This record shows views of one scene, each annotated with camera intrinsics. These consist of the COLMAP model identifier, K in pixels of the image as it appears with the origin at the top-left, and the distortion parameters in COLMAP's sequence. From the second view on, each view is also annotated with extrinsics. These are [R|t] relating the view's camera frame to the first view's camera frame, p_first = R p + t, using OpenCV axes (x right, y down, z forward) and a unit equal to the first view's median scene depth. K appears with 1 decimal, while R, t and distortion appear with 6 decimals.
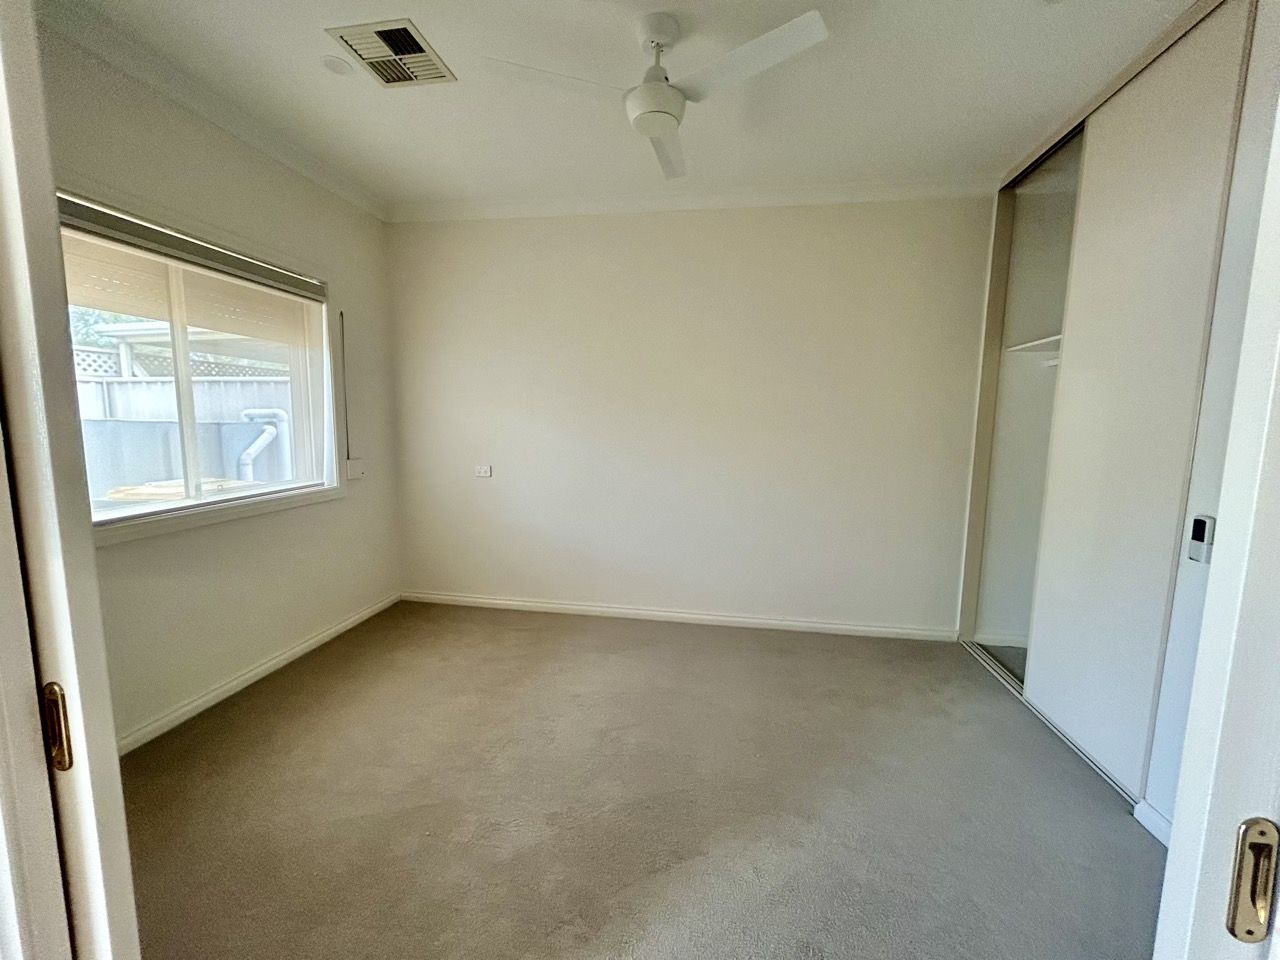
lens RADIAL K [[511.6, 0, 639.7], [0, 511.6, 478.6], [0, 0, 1]] dist [-0.002065, 0.001980]
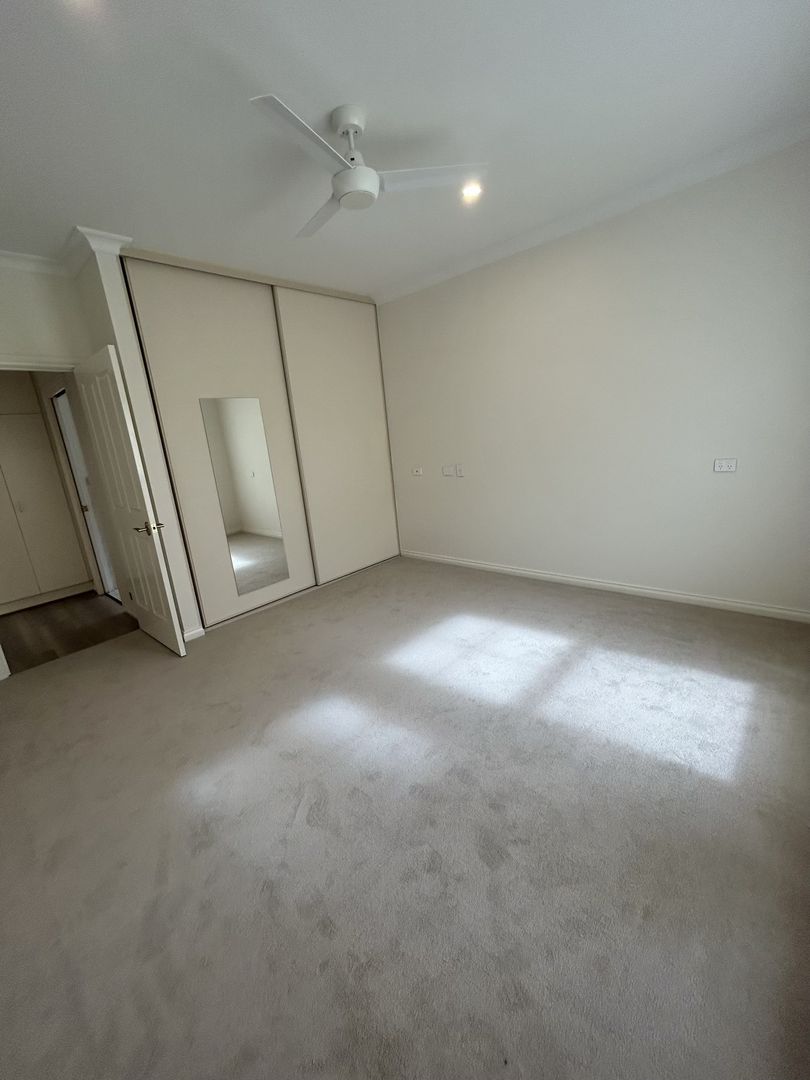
lens RADIAL K [[431.7, 0, 405.2], [0, 431.7, 538.6], [0, 0, 1]] dist [-0.002065, 0.001980]
pose [[0.830087, 0.040710, -0.556146, 0.221635], [0.043942, 0.989455, 0.138014, 0.005499], [0.555900, -0.139002, 0.819545, -0.043635]]
